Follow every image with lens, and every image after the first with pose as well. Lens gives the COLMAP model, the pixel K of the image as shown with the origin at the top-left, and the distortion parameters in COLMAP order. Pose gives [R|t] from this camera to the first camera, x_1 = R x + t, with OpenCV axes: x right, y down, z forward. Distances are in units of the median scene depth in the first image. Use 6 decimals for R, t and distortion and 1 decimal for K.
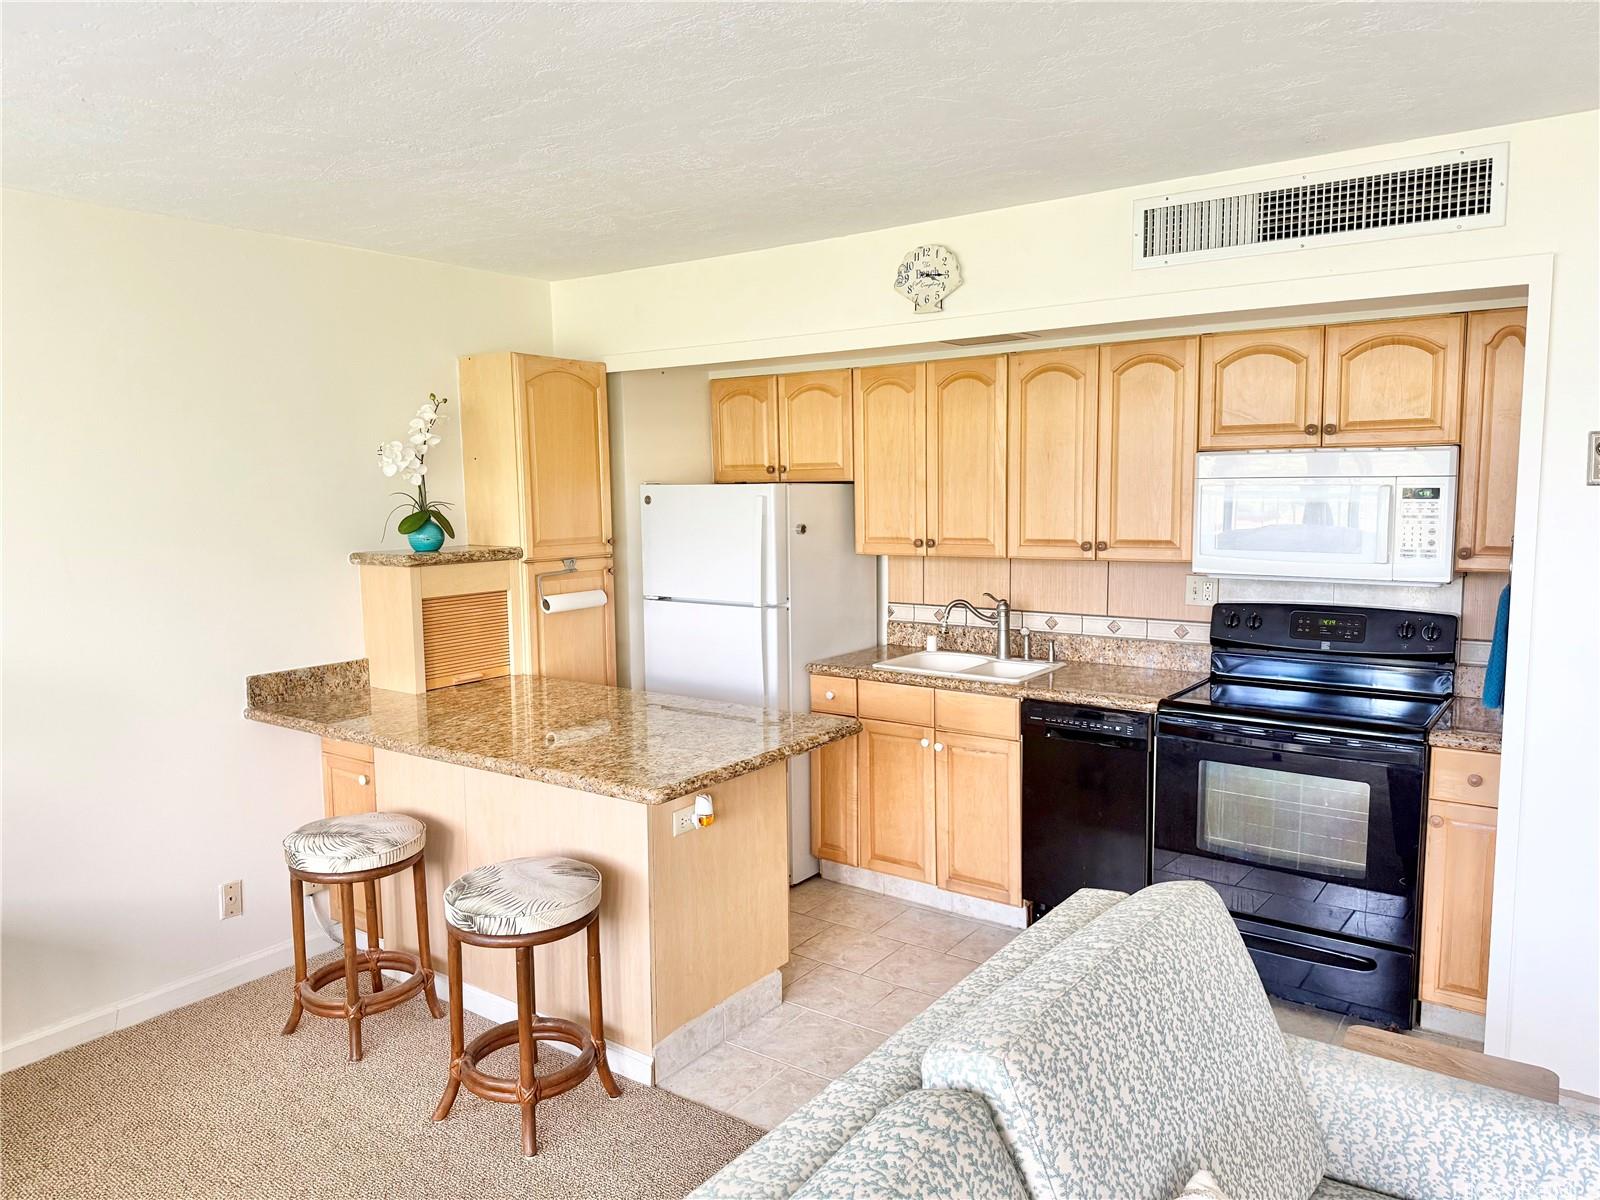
lens RADIAL K [[1118.9, 0, 800.0], [0, 1118.9, 600.0], [0, 0, 1]] dist [0.163745, -0.326155]
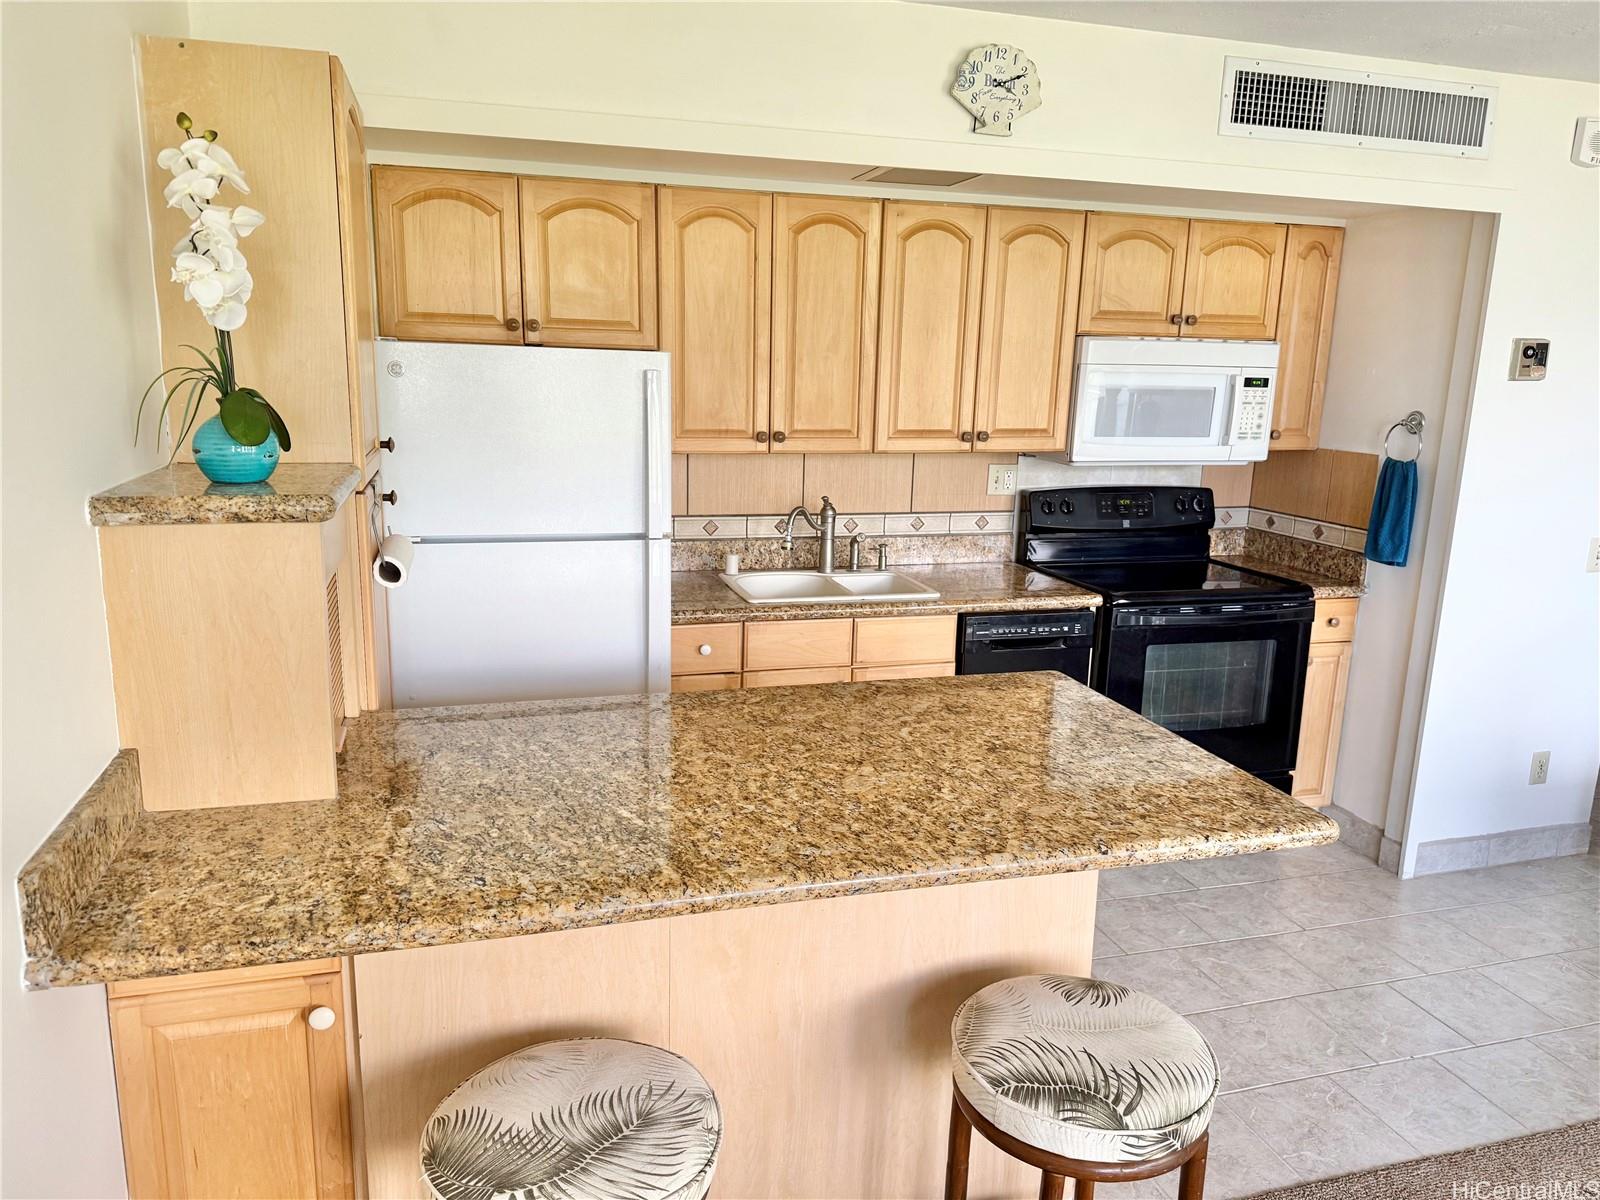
lens RADIAL K [[1118.9, 0, 800.0], [0, 1118.9, 600.0], [0, 0, 1]] dist [0.163745, -0.326155]
pose [[0.606034, -0.138825, 0.783231, -0.591972], [0.052535, 0.989488, 0.134734, -0.050217], [-0.793702, -0.040506, 0.606956, 0.593768]]
